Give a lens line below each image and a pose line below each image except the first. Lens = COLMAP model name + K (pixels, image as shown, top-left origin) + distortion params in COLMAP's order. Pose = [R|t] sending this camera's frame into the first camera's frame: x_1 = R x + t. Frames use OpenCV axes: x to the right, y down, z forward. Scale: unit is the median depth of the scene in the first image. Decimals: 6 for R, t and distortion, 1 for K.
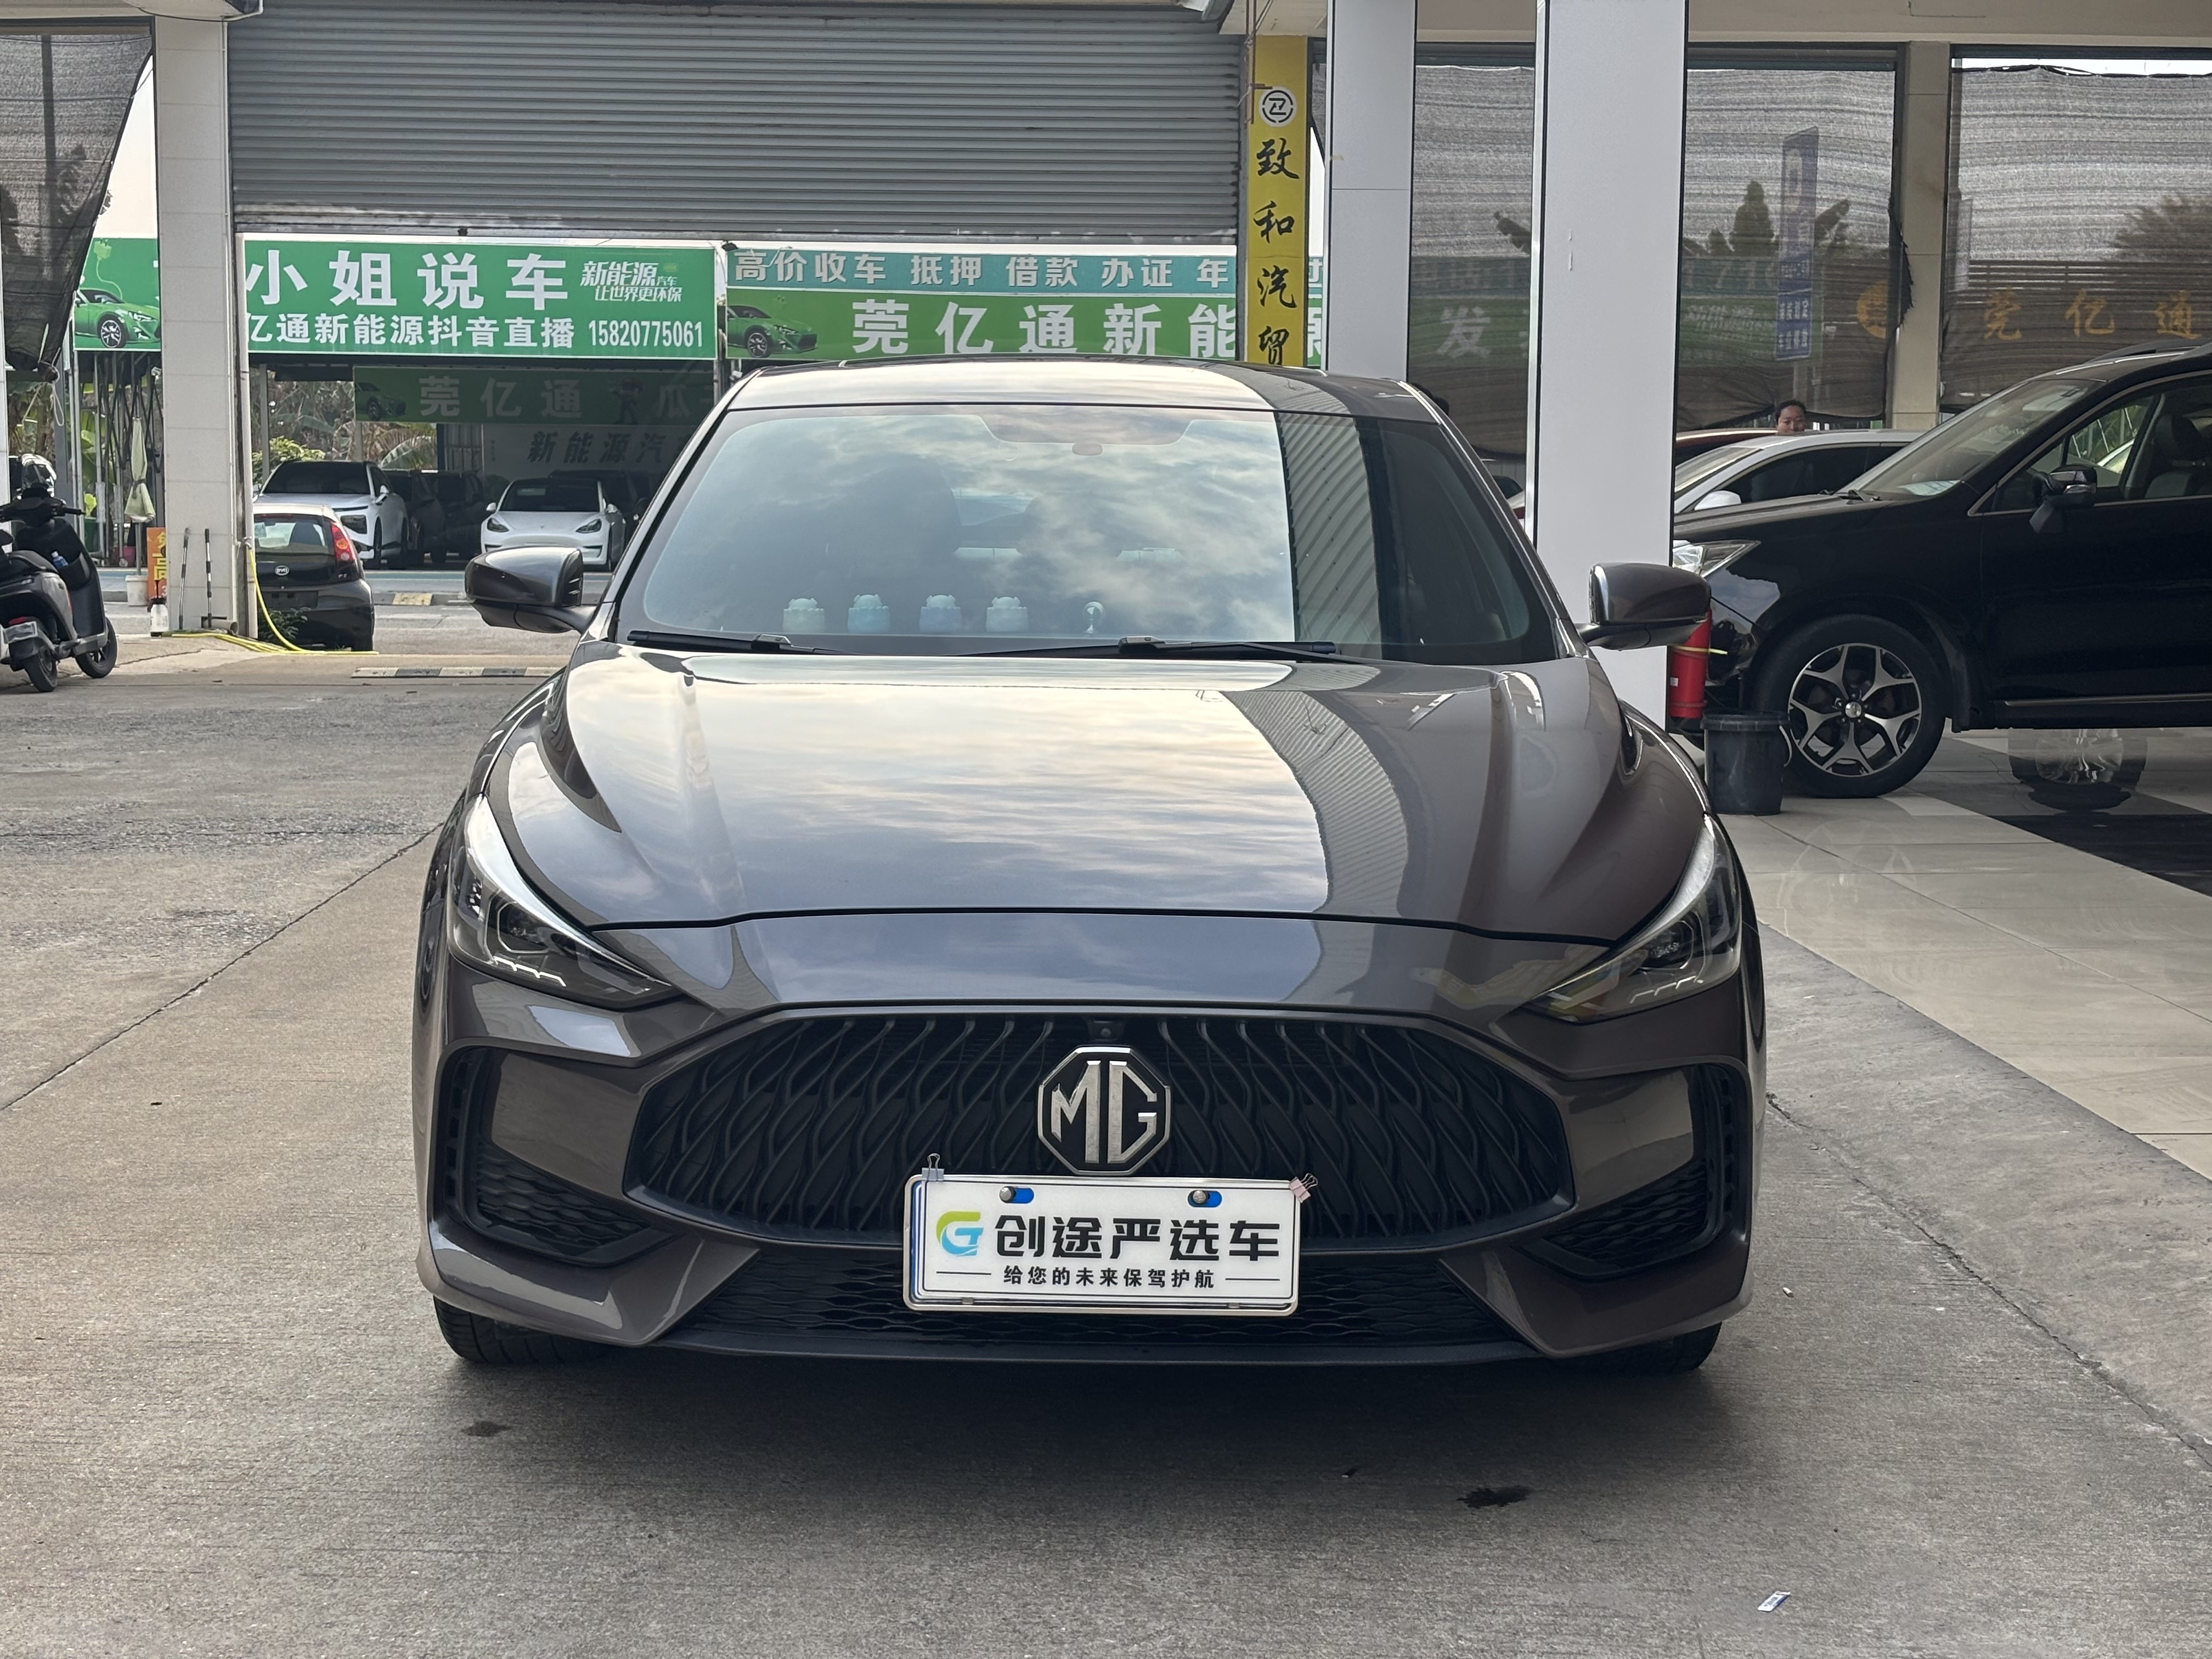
lens RADIAL K [[3311.5, 0, 1114.2], [0, 3311.5, 836.8], [0, 0, 1]] dist [0.265136, -1.073772]
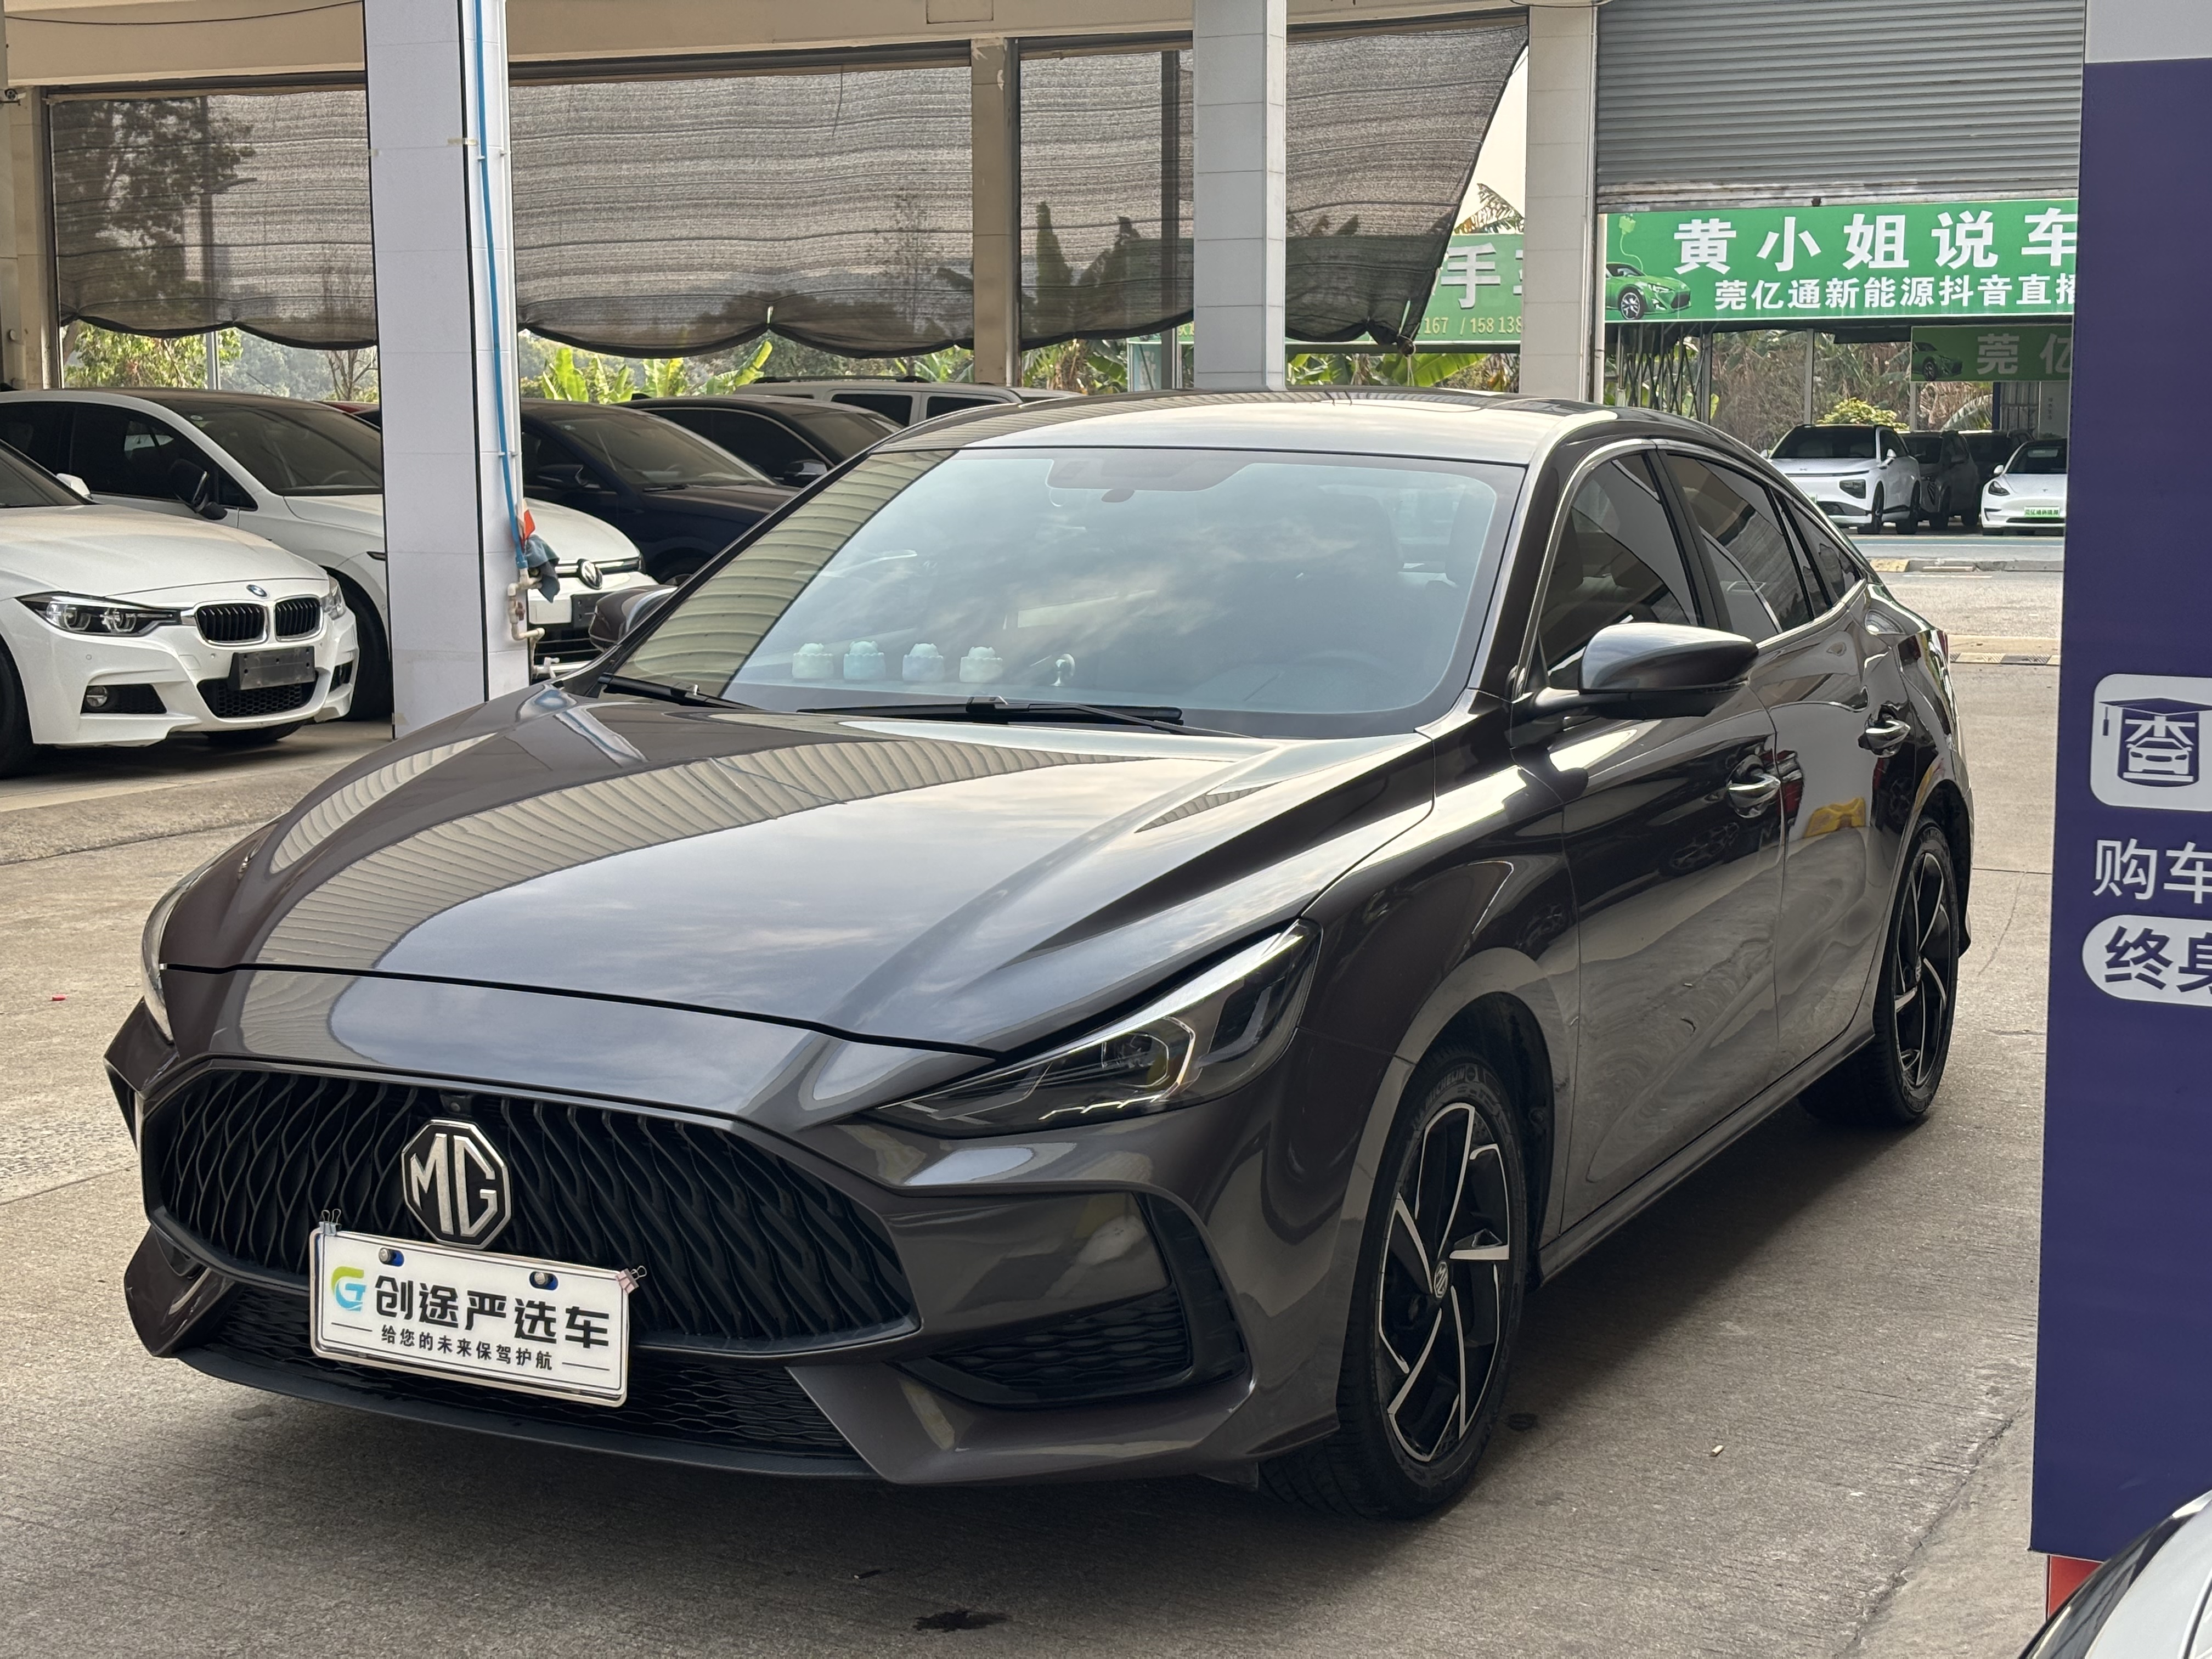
lens RADIAL K [[3311.5, 0, 1114.2], [0, 3311.5, 836.8], [0, 0, 1]] dist [0.265136, -1.073772]
pose [[0.884618, 0.051651, -0.463447, 0.611751], [-0.045520, 0.998665, 0.024414, -0.054437], [0.464089, -0.000501, 0.885788, 0.180314]]
